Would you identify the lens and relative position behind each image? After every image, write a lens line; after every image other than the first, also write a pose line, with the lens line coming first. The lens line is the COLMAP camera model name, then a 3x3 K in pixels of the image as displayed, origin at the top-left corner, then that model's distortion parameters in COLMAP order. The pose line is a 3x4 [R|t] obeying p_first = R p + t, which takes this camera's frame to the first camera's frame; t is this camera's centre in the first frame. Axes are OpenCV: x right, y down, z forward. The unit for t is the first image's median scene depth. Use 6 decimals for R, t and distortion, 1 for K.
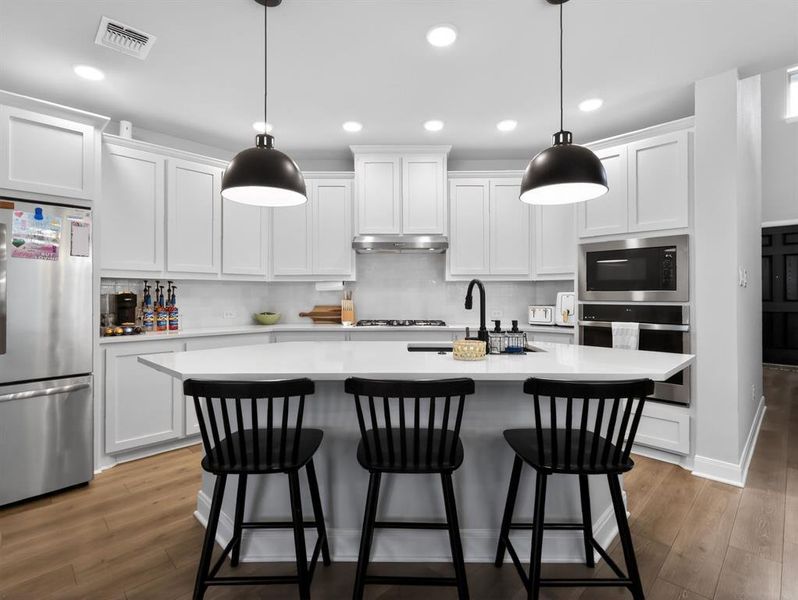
lens RADIAL K [[396.7, 0, 398.7], [0, 396.7, 291.8], [0, 0, 1]] dist [0.014642, -0.000077]
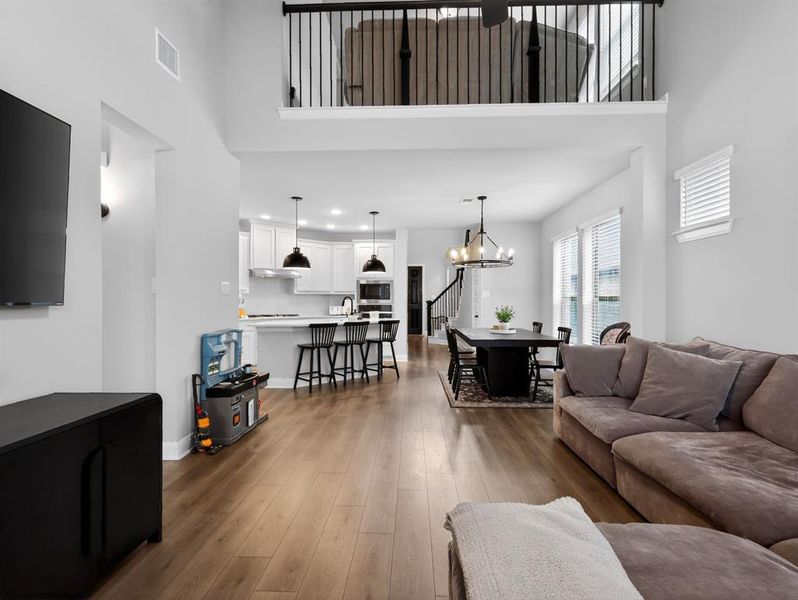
lens RADIAL K [[432.3, 0, 399.0], [0, 432.3, 300.0], [0, 0, 1]] dist [-0.003016, -0.001171]
pose [[0.739372, -0.002860, 0.673291, -1.167357], [-0.009735, 0.999841, 0.014937, -0.040244], [-0.673227, -0.017598, 0.739227, -1.154424]]
